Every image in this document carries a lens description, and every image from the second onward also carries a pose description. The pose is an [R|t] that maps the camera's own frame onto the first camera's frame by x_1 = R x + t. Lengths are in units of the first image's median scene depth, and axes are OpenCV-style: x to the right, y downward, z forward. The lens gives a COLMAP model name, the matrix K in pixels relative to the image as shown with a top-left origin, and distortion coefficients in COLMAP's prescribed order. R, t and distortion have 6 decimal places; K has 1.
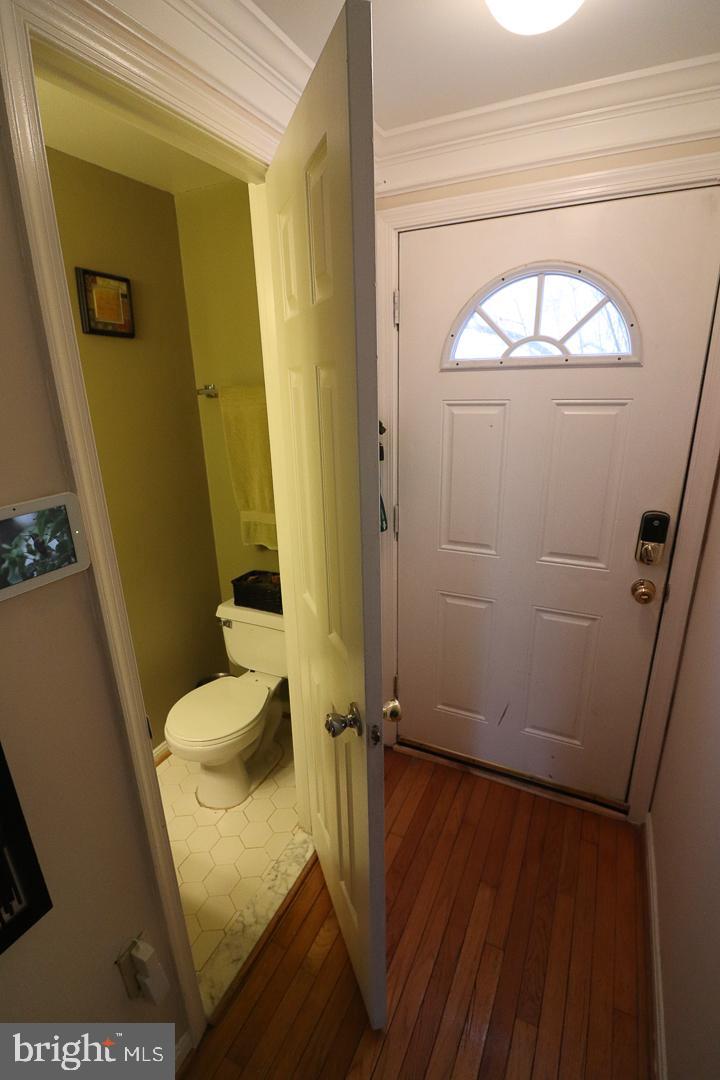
lens RADIAL K [[499.7, 0, 355.2], [0, 499.7, 541.1], [0, 0, 1]] dist [-0.001344, -0.012351]
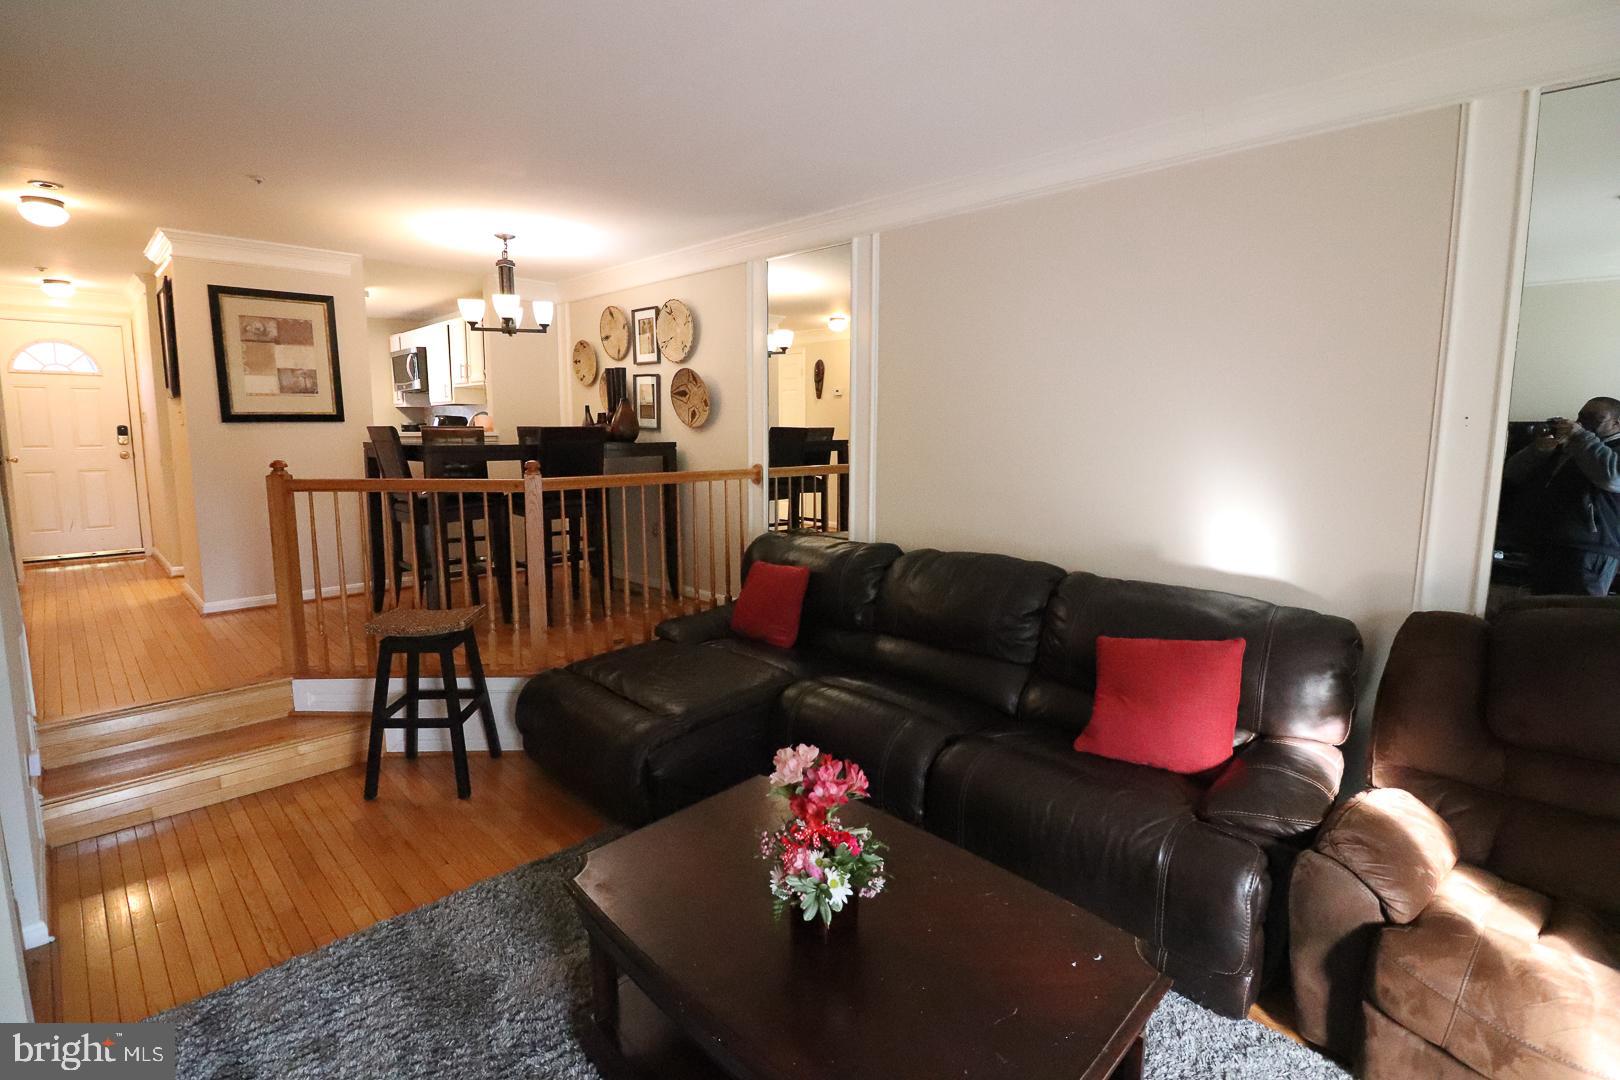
lens RADIAL K [[749.5, 0, 804.7], [0, 749.5, 522.1], [0, 0, 1]] dist [-0.001344, -0.012351]
pose [[0.307909, -0.089314, 0.947214, -2.274625], [0.282422, 0.959289, -0.001354, 1.585363], [-0.908532, 0.267931, 0.320598, -3.784287]]
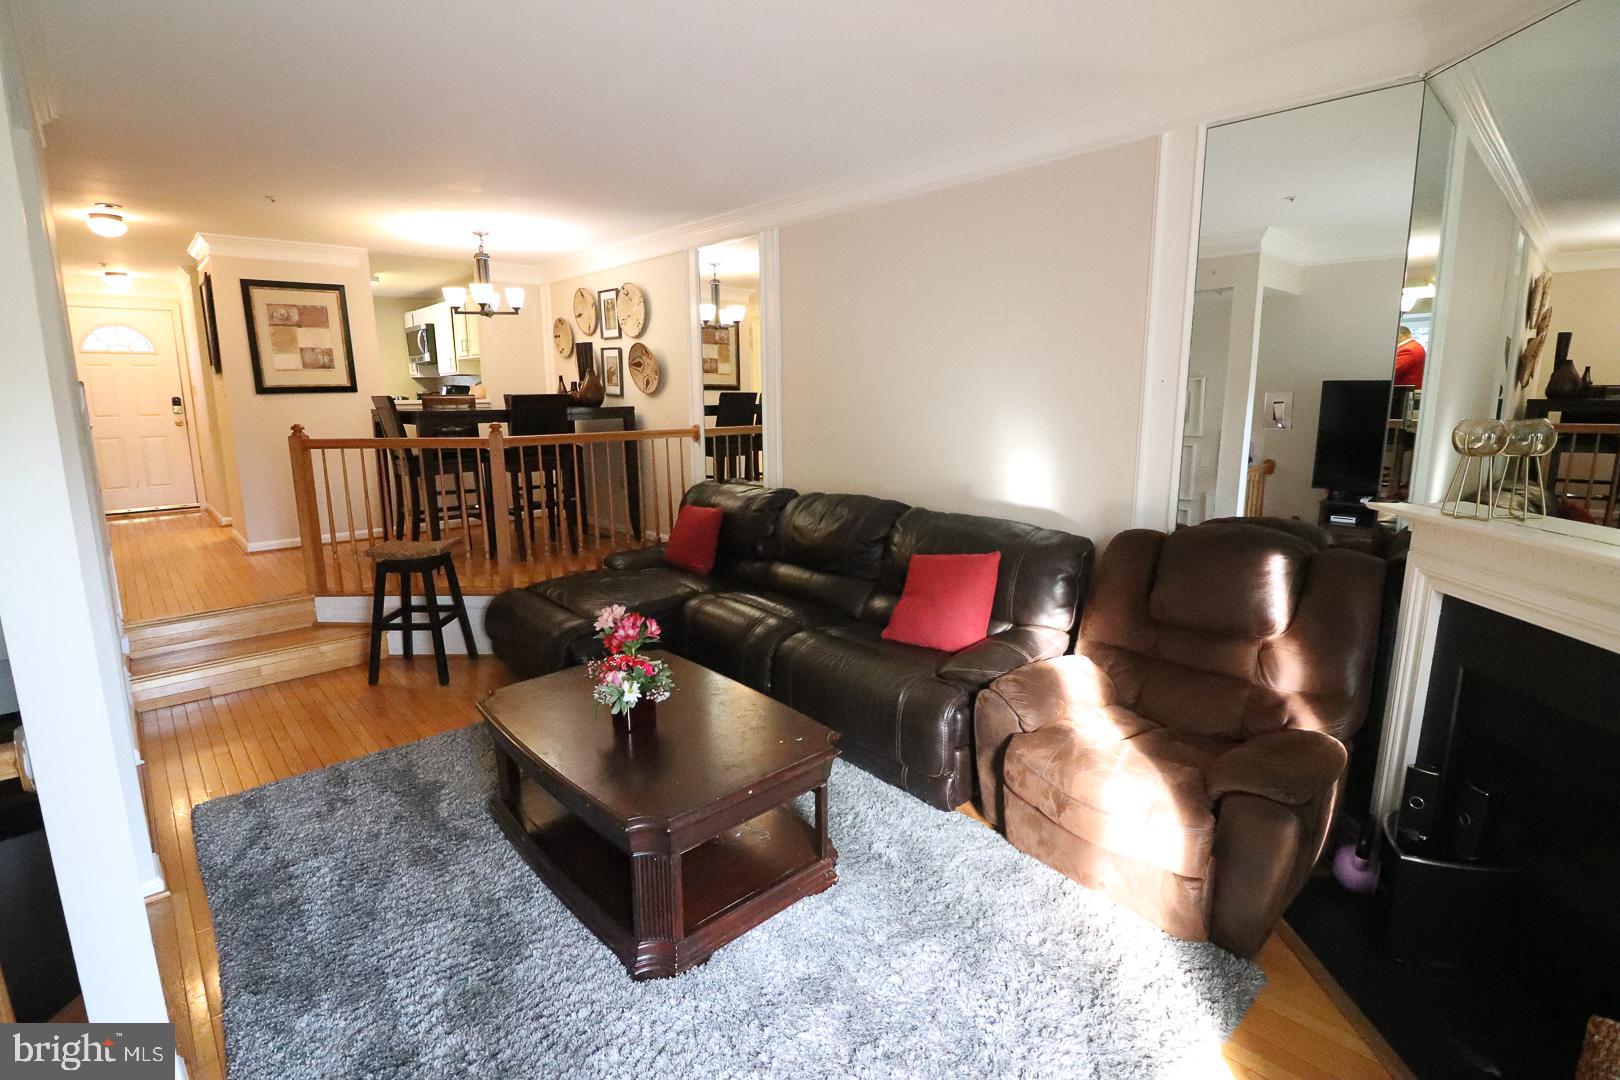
lens RADIAL K [[749.5, 0, 804.7], [0, 749.5, 522.1], [0, 0, 1]] dist [-0.001344, -0.012351]
pose [[0.349753, -0.135936, 0.926927, -2.626303], [0.287353, 0.957291, 0.031963, 1.776447], [-0.891684, 0.255176, 0.373877, -4.361832]]
